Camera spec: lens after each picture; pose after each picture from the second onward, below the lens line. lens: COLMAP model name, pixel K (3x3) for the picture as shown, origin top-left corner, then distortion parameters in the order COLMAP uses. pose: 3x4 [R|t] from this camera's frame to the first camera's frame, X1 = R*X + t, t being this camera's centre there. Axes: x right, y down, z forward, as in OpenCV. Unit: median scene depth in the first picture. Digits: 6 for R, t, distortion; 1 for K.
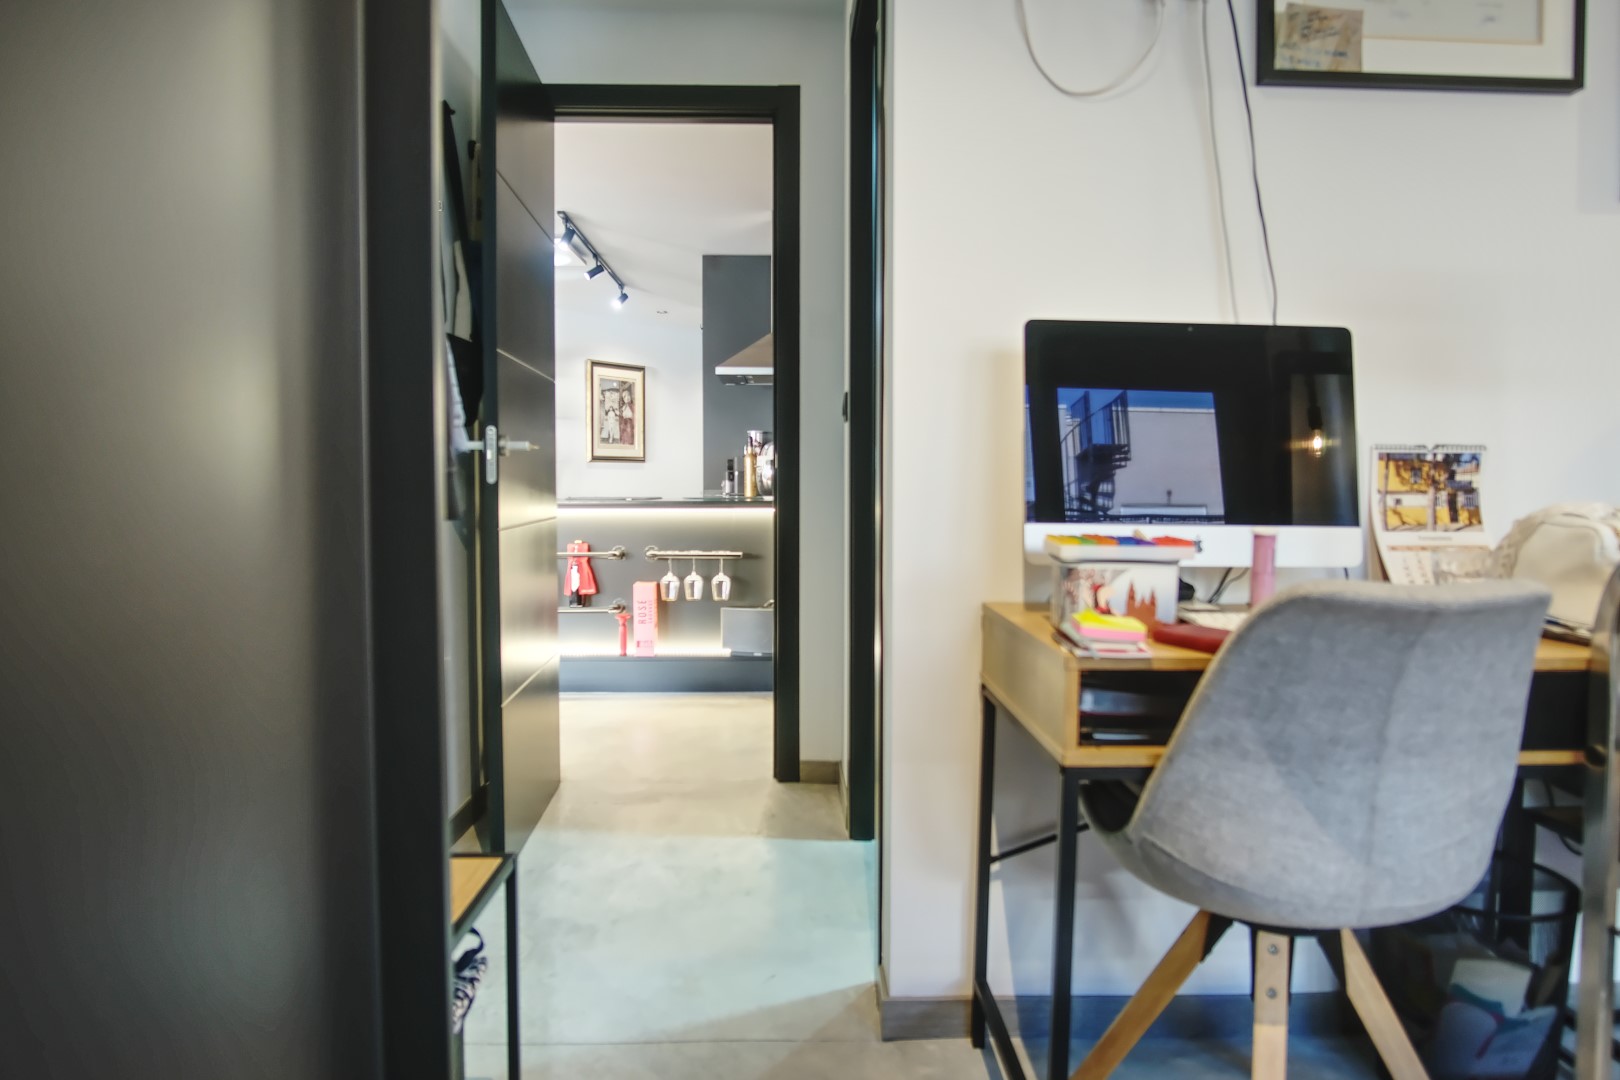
lens RADIAL K [[905.5, 0, 812.1], [0, 905.5, 516.6], [0, 0, 1]] dist [-0.034949, 0.008057]
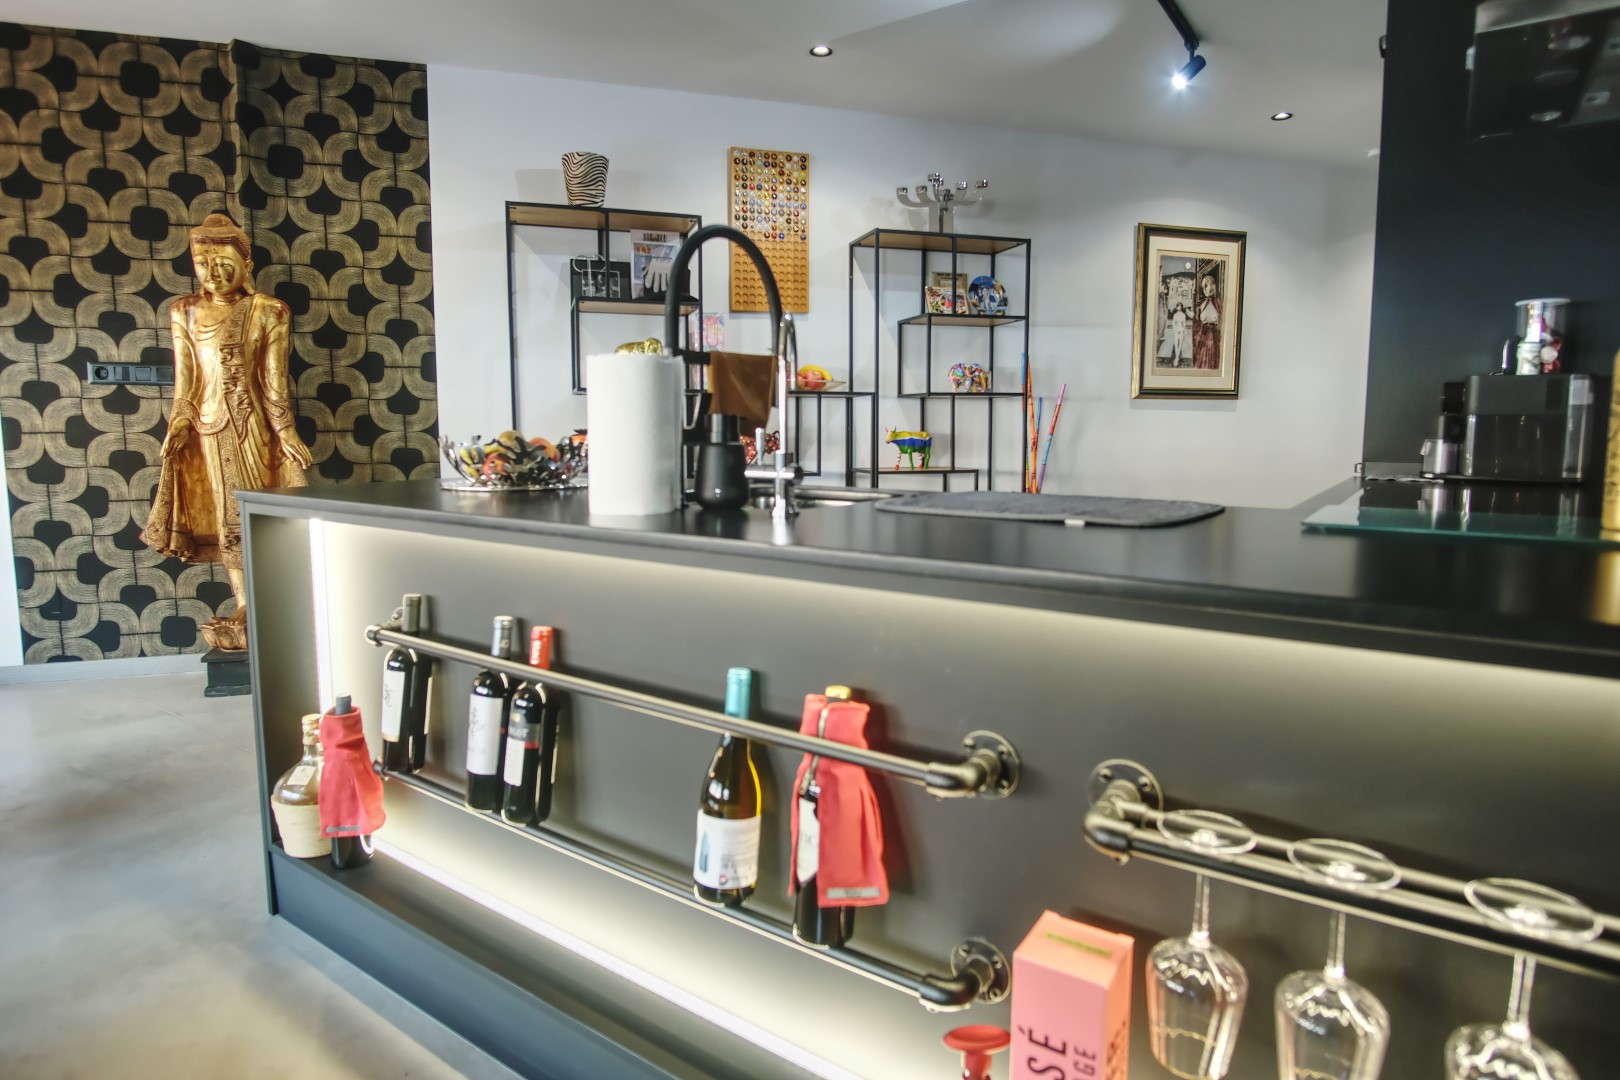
lens RADIAL K [[905.5, 0, 812.1], [0, 905.5, 516.6], [0, 0, 1]] dist [-0.034949, 0.008057]
pose [[0.799934, 0.066413, -0.596401, -0.054952], [-0.028290, 0.996926, 0.073069, -0.019350], [0.599421, -0.041579, 0.799354, 0.381009]]
